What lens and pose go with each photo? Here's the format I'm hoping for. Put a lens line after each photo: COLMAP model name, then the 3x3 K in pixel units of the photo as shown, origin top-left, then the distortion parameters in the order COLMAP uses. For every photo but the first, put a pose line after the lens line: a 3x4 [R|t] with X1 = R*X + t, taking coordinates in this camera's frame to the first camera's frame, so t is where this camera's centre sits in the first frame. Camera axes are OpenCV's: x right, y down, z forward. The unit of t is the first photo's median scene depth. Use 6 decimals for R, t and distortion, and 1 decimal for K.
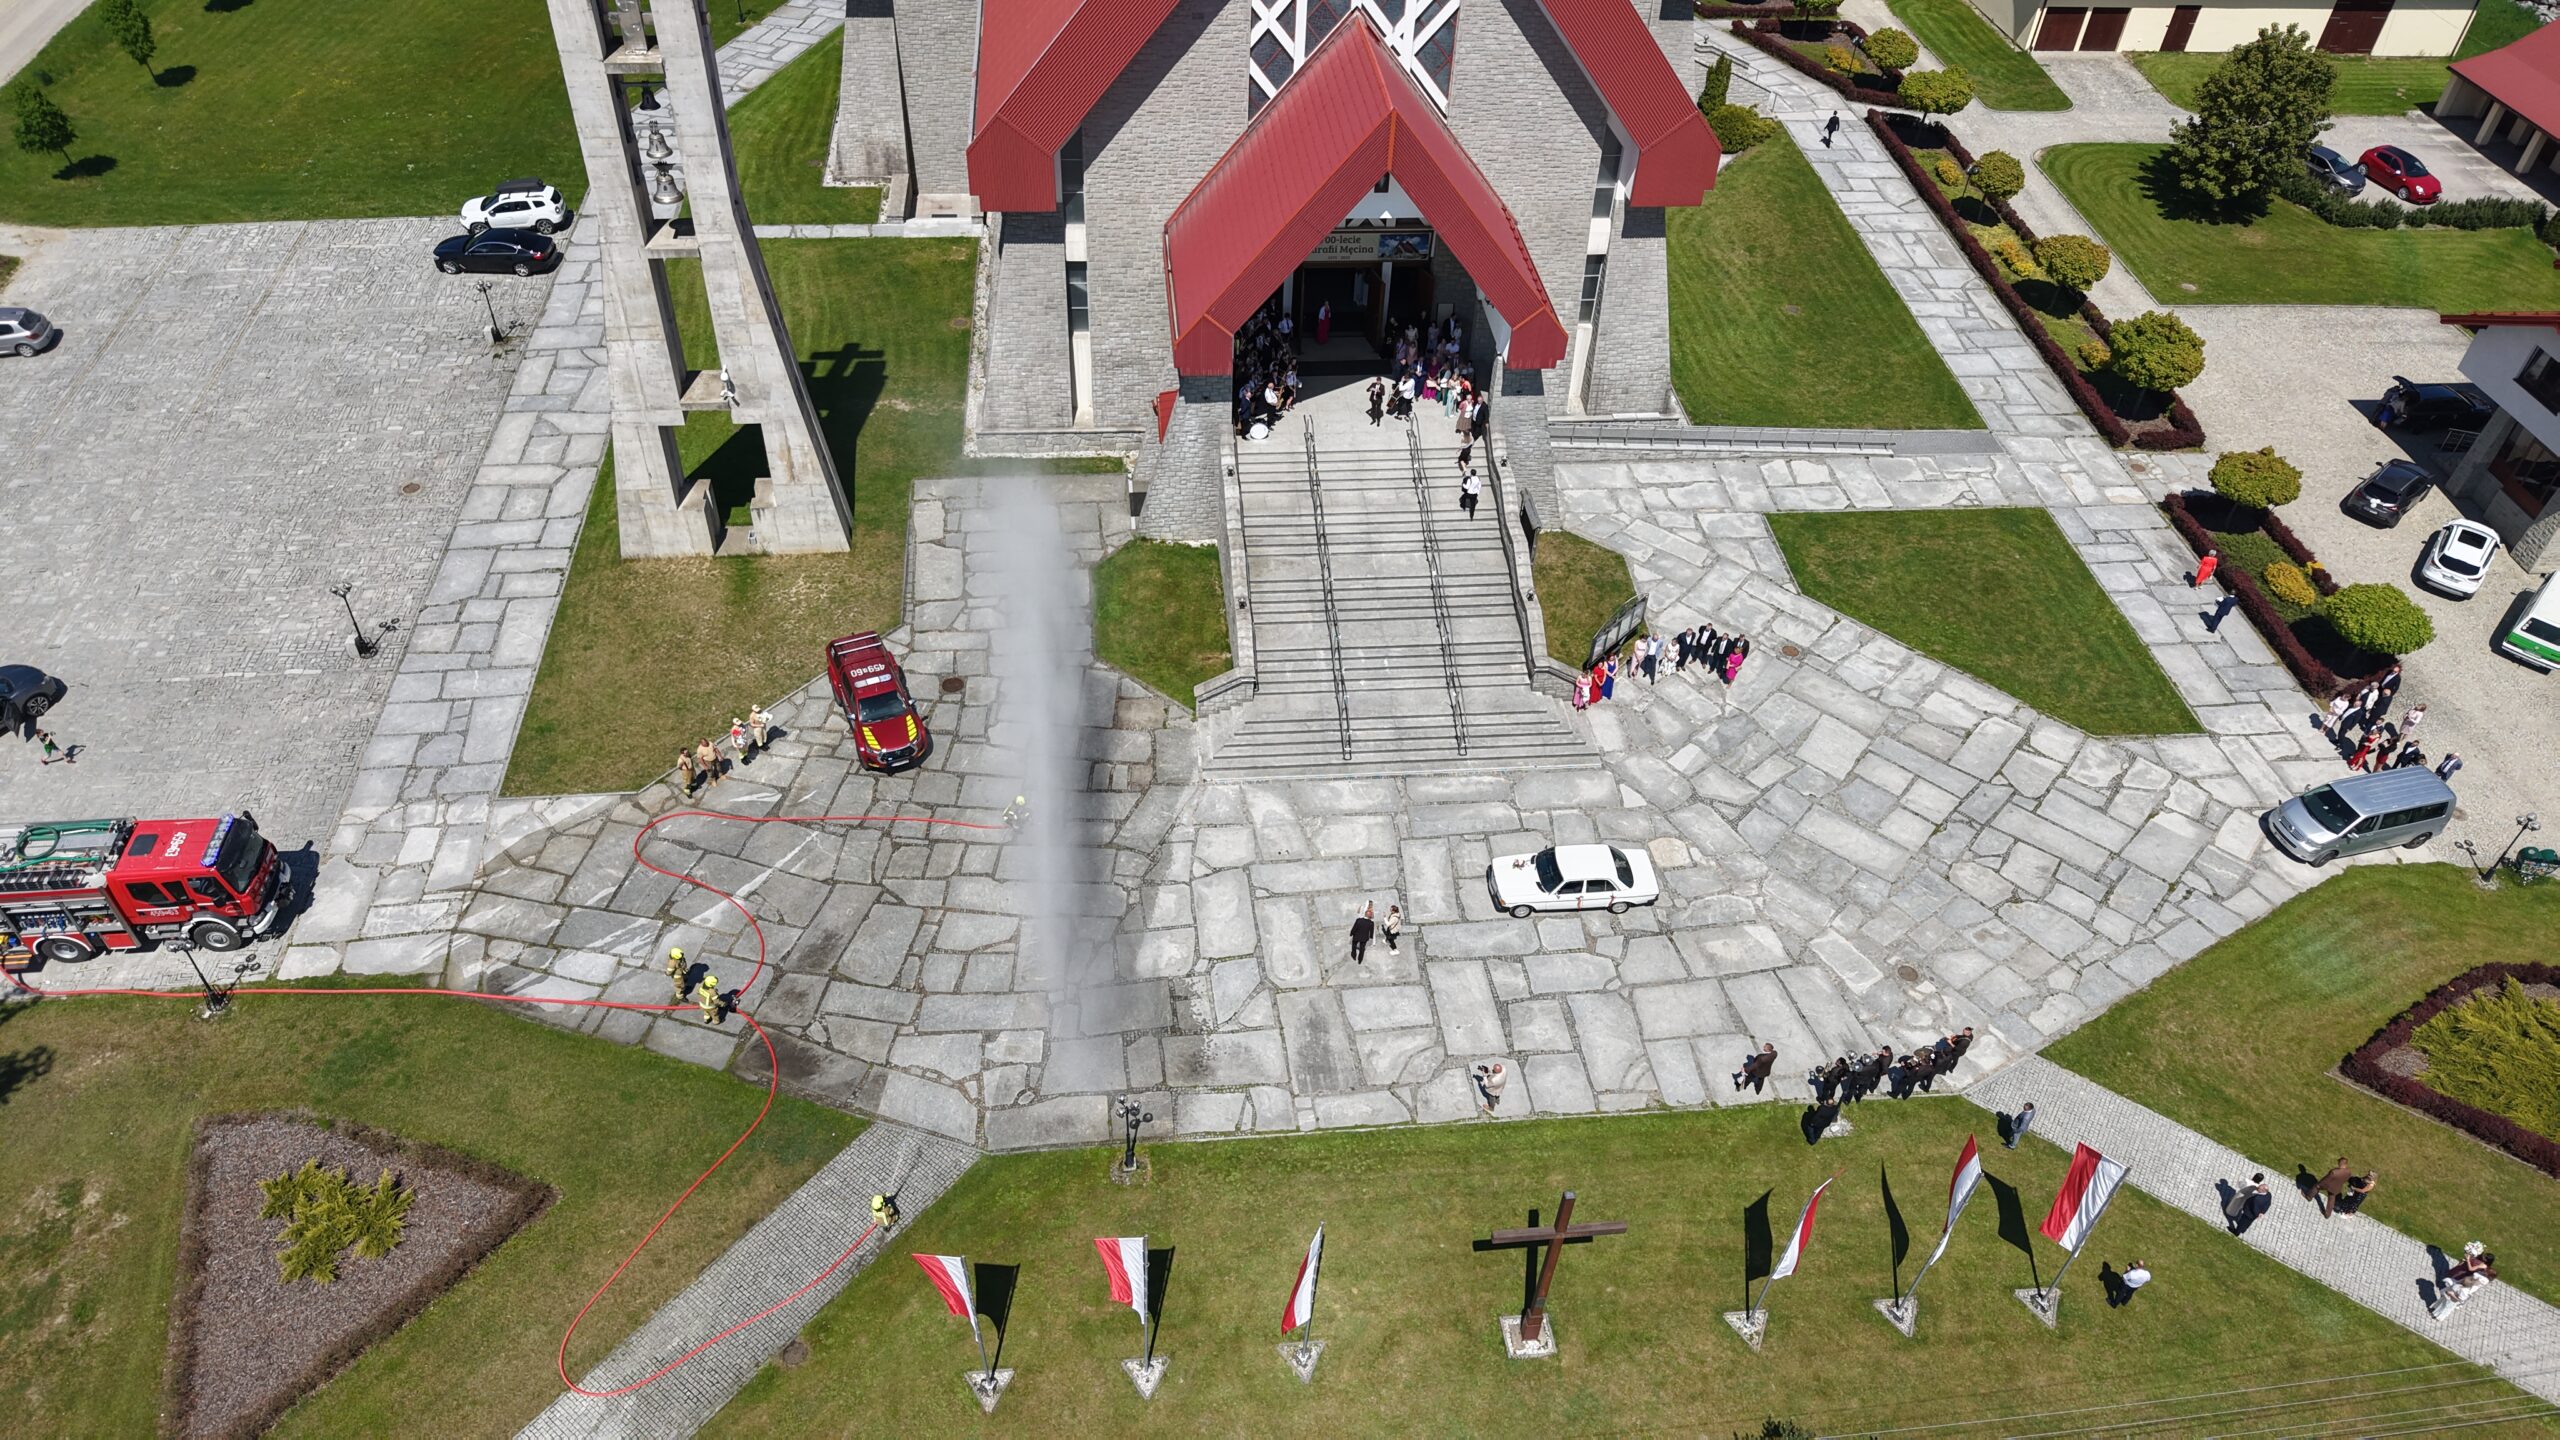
lens RADIAL K [[1706.8, 0, 1286.4], [0, 1706.8, 719.6], [0, 0, 1]] dist [0.017611, -0.015038]
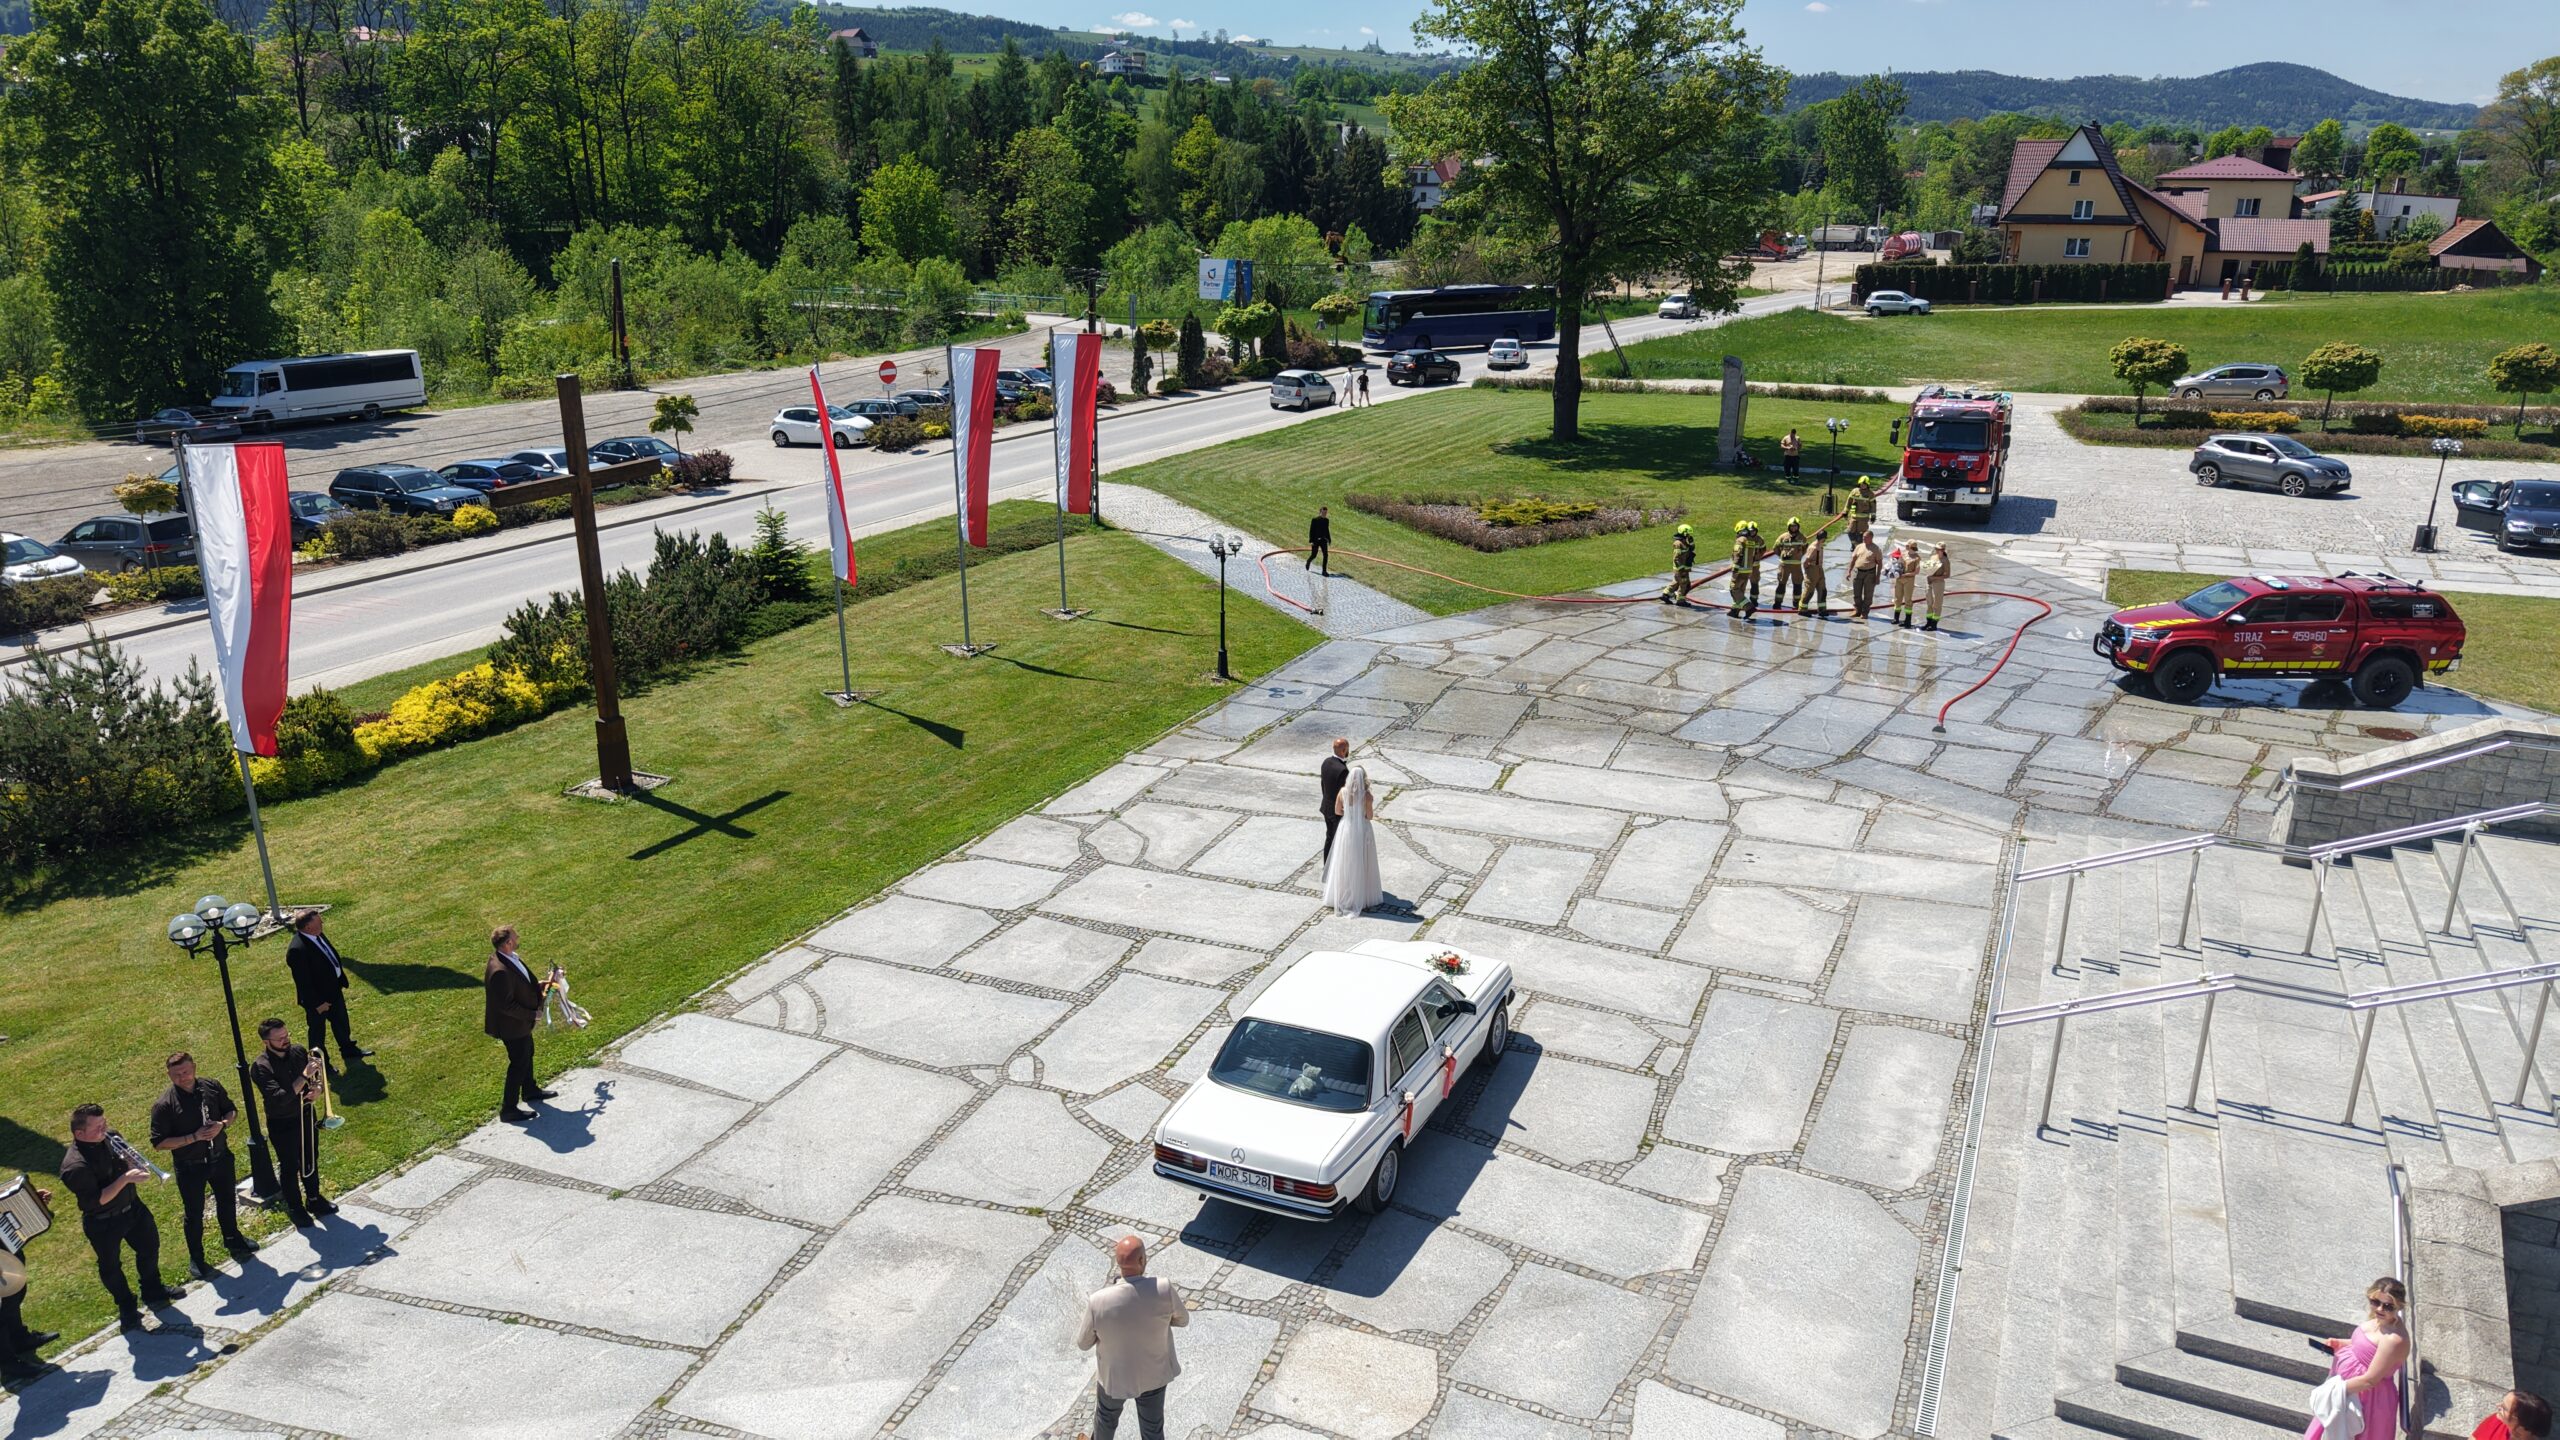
lens RADIAL K [[1706.8, 0, 1276.2], [0, 1706.8, 723.1], [0, 0, 1]] dist [0.017611, -0.015038]
pose [[-0.508728, 0.211634, -0.834510, 0.363416], [-0.601984, 0.605521, 0.520538, -0.085502], [0.615476, 0.767174, -0.180645, 0.845405]]
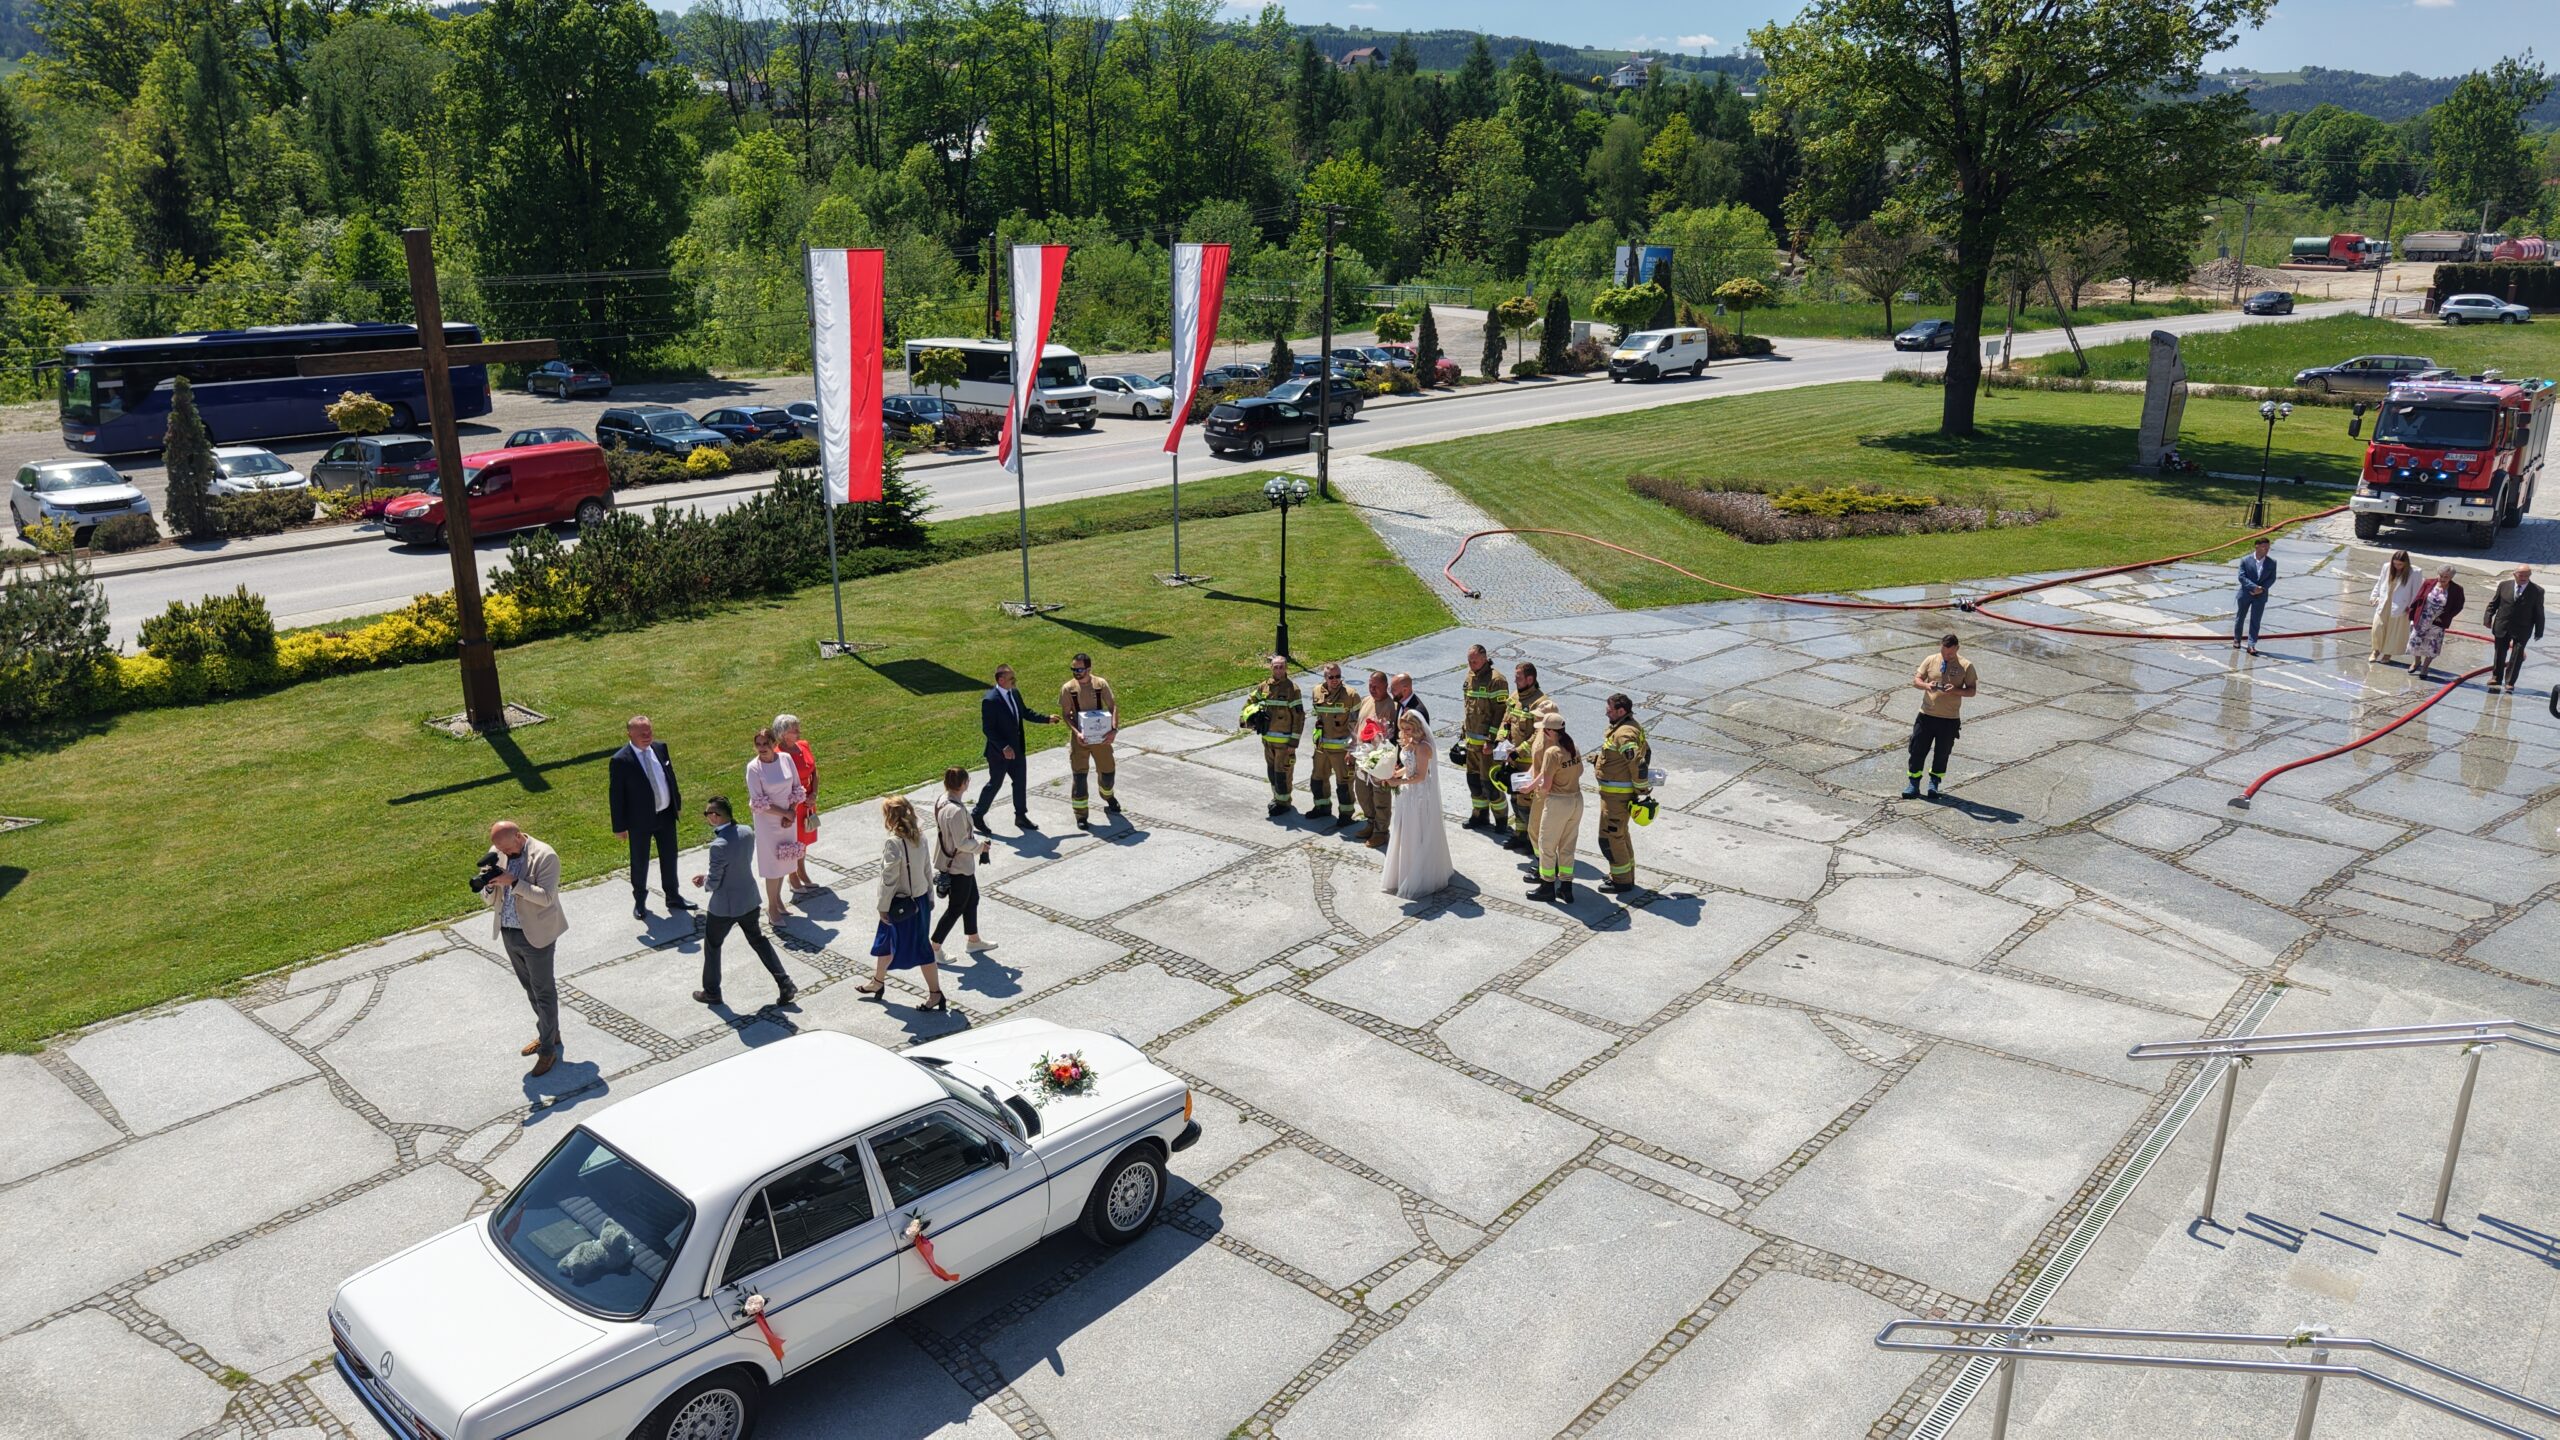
lens RADIAL K [[1706.8, 0, 1279.2], [0, 1706.8, 723.0], [0, 0, 1]] dist [0.017611, -0.015038]
pose [[-0.730164, 0.151056, -0.666365, 0.214447], [-0.488567, 0.566361, 0.663730, -0.080709], [0.477664, 0.810195, -0.339736, 0.884932]]
